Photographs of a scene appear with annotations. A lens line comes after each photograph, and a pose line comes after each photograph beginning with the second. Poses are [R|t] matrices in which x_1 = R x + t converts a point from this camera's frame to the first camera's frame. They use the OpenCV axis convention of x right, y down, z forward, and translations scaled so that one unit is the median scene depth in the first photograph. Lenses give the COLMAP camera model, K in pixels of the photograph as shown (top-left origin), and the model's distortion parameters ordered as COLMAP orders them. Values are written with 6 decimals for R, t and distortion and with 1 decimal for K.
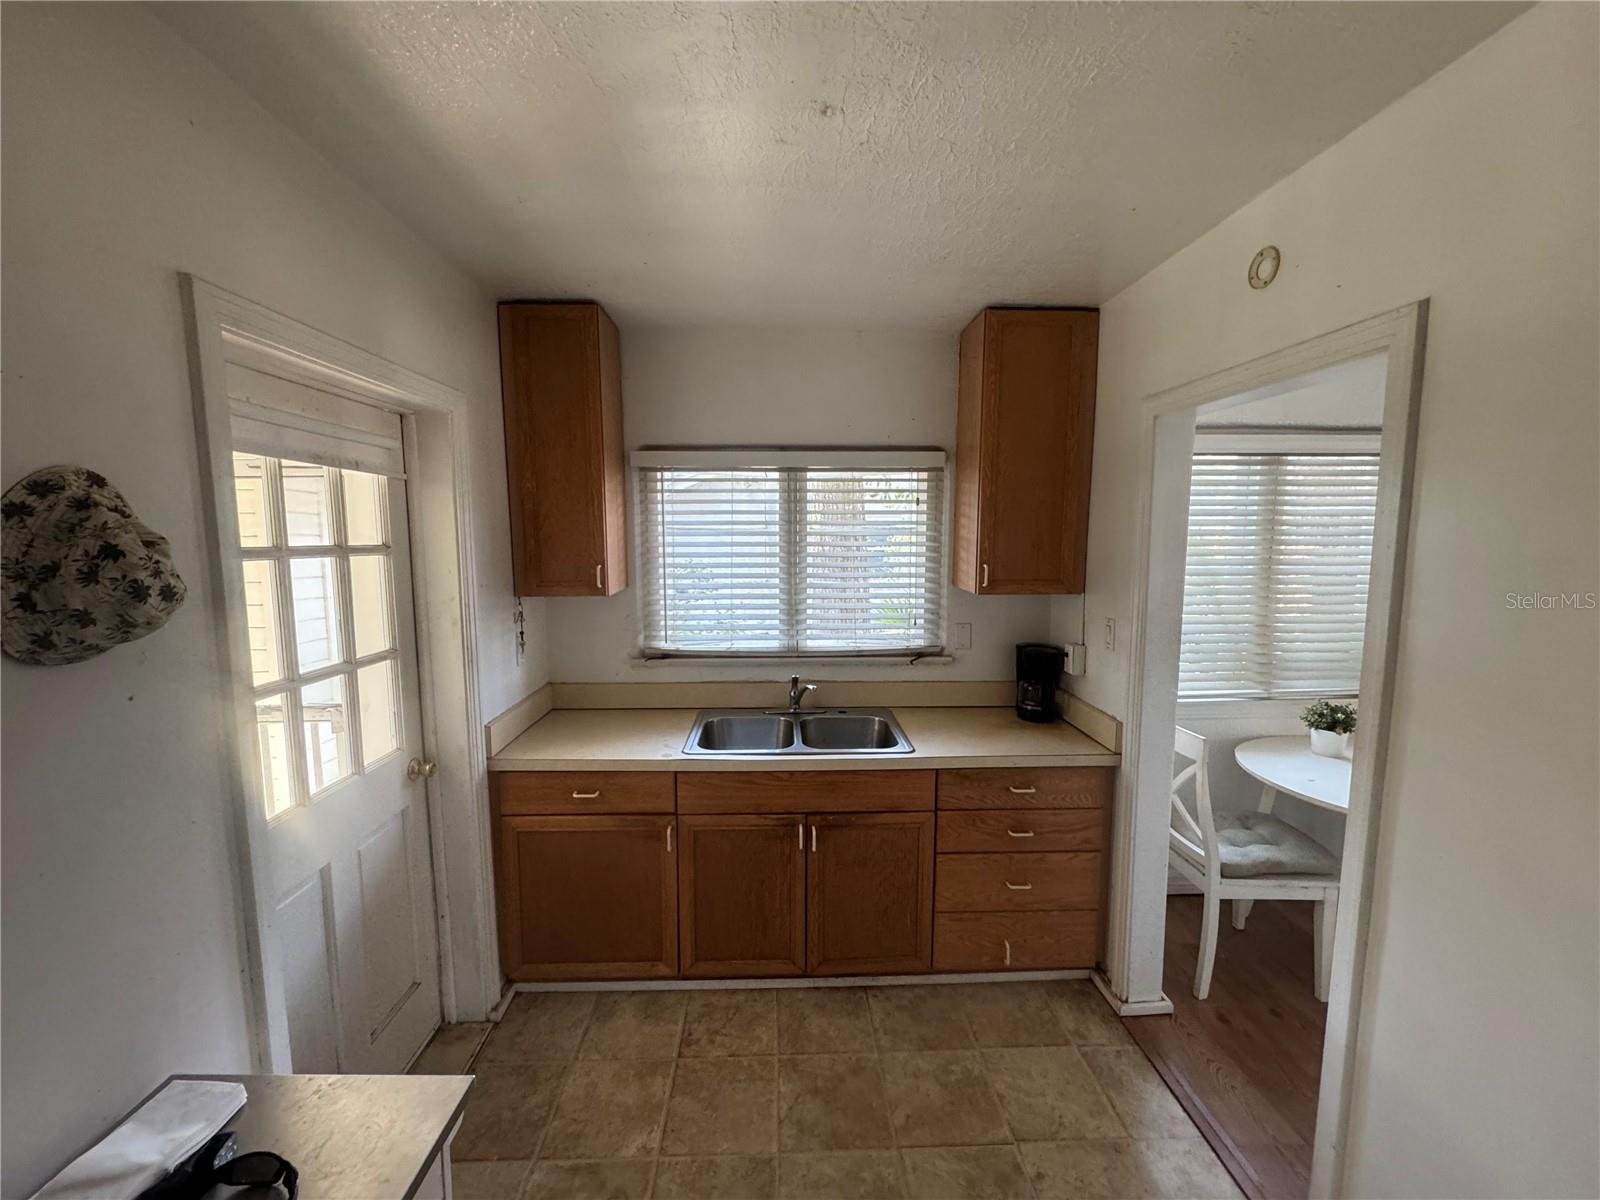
lens RADIAL K [[638.2, 0, 798.3], [0, 638.2, 600.5], [0, 0, 1]] dist [-0.003089, -0.000198]
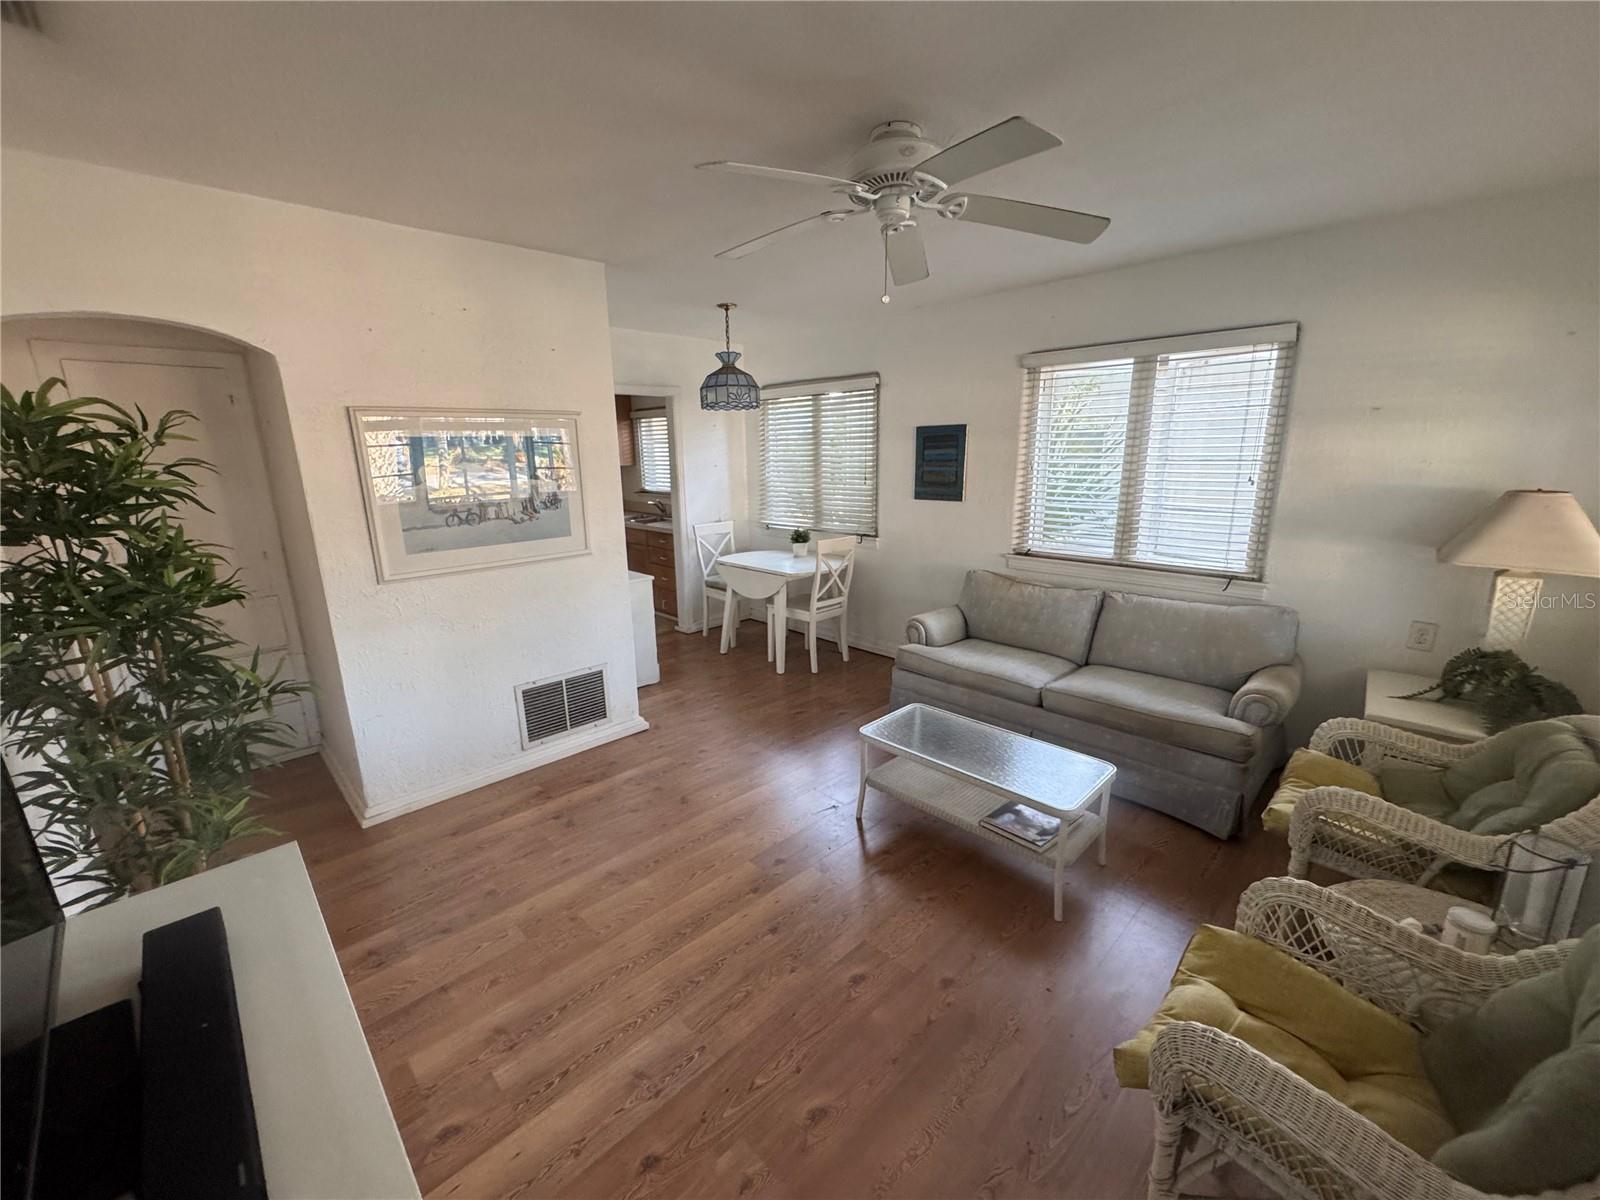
lens RADIAL K [[638.7, 0, 799.0], [0, 638.7, 603.3], [0, 0, 1]] dist [-0.001650, -0.000212]
pose [[0.675815, 0.166601, -0.717996, 2.111569], [-0.067484, 0.984014, 0.164808, 0.060781], [0.733976, -0.062926, 0.676254, -0.298983]]
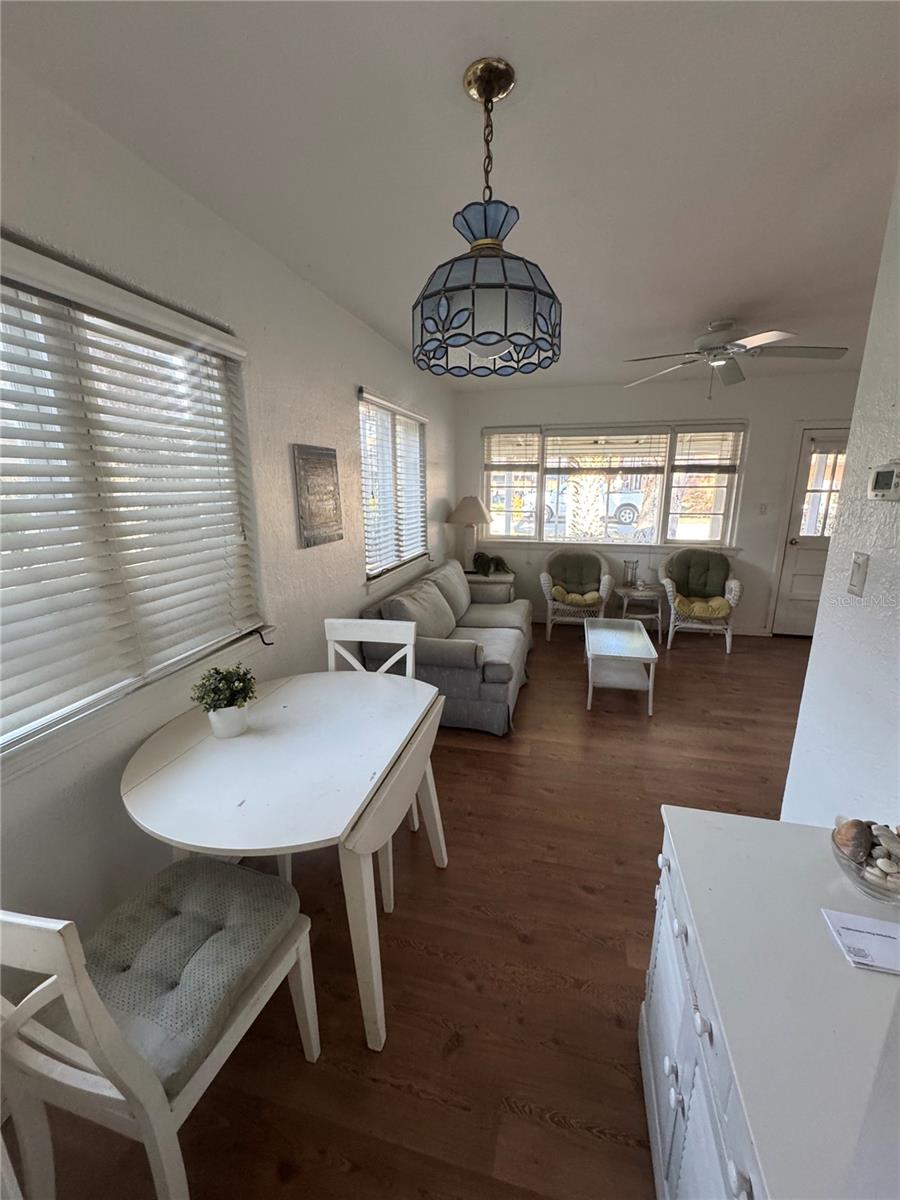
lens RADIAL K [[478.7, 0, 450.0], [0, 478.7, 600.0], [0, 0, 1]] dist [-0.003089, -0.000198]
pose [[0.286743, -0.223646, 0.931537, 0.370146], [0.101977, 0.973970, 0.202444, -0.009089], [-0.952564, 0.036946, 0.302086, 0.522977]]
